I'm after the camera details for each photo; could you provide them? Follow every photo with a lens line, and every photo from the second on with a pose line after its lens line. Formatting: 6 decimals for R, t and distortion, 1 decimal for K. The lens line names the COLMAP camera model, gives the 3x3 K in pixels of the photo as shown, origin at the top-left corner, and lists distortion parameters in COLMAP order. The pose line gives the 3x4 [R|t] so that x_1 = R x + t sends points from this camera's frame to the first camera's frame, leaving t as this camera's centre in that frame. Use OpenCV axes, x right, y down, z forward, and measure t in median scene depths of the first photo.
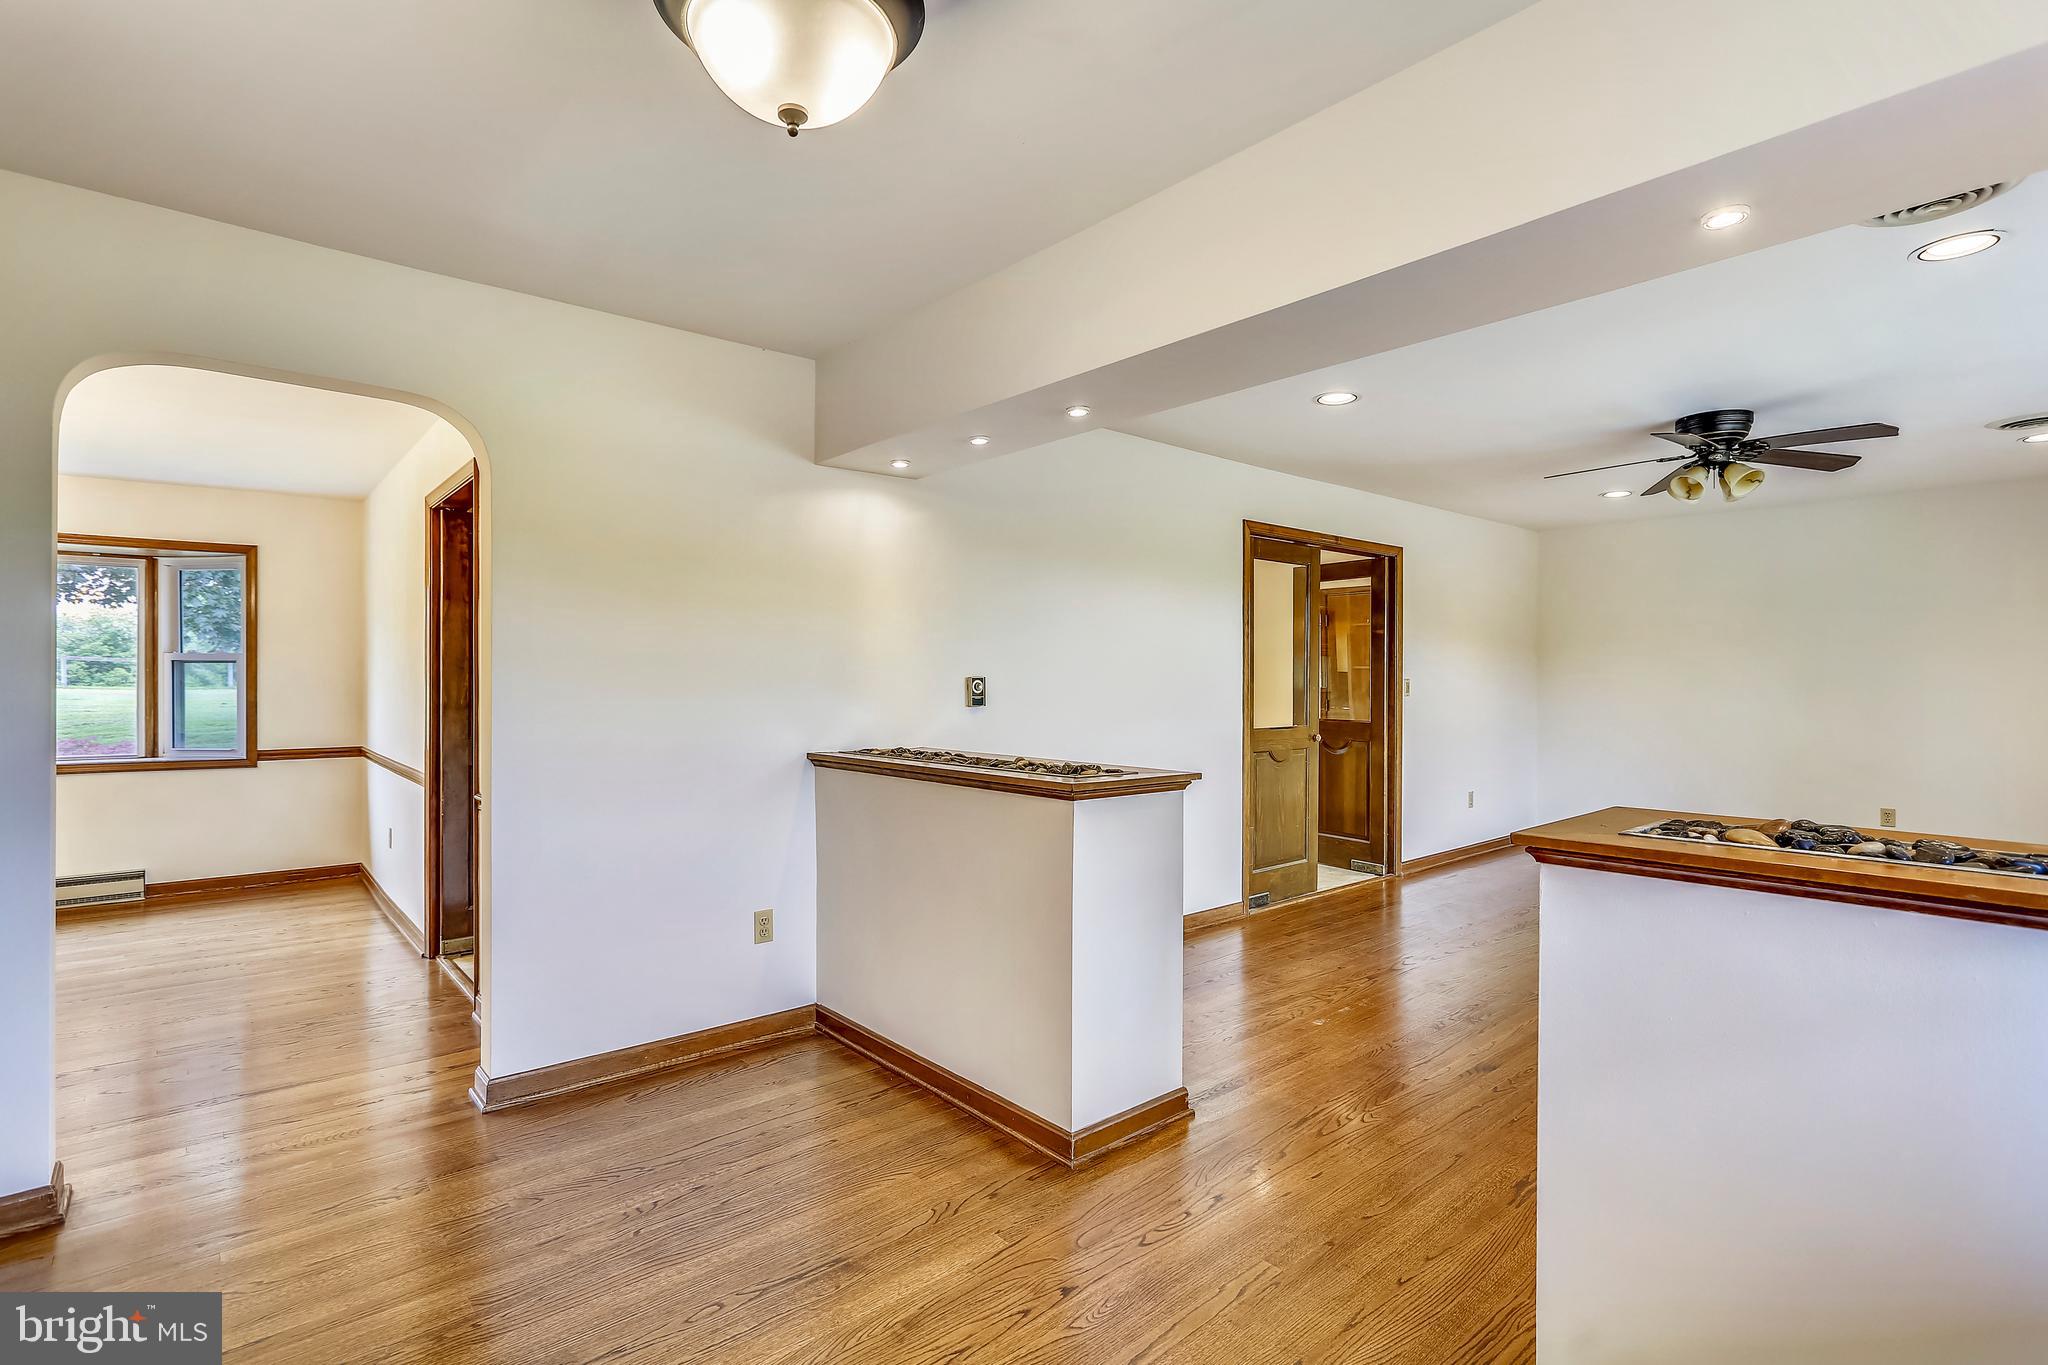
lens RADIAL K [[980.6, 0, 1031.6], [0, 980.6, 677.8], [0, 0, 1]] dist [-0.000565, 0.000384]
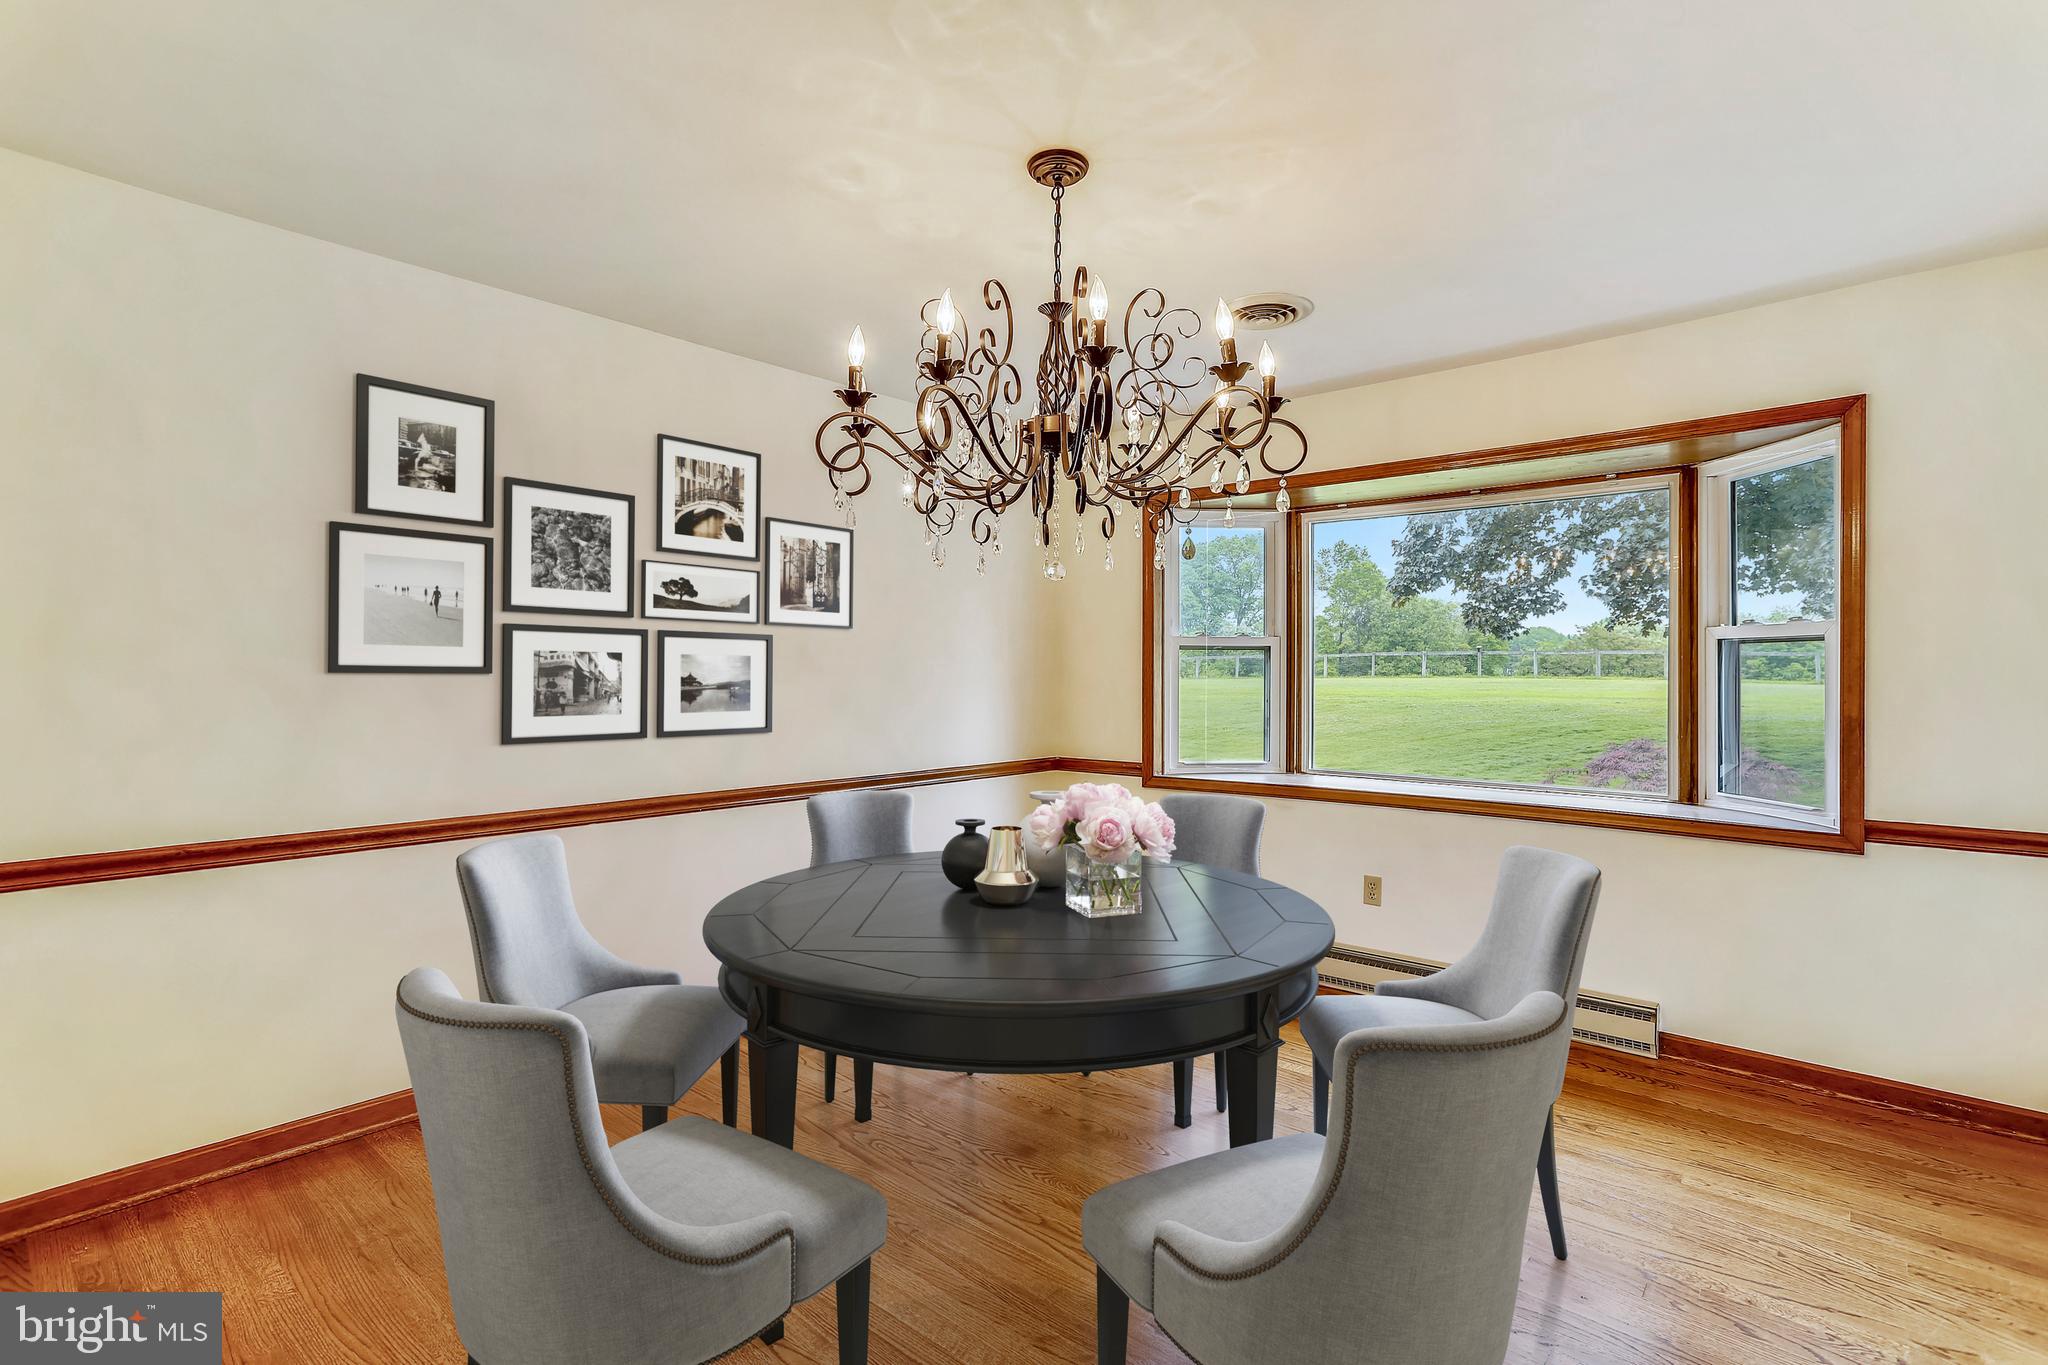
lens RADIAL K [[980.6, 0, 1017.7], [0, 980.6, 676.0], [0, 0, 1]] dist [-0.000565, 0.000384]
pose [[0.144188, 0.004142, -0.989542, -0.612355], [-0.000786, 0.999991, 0.004071, 0.002646], [0.989550, 0.000191, 0.144190, 0.851811]]
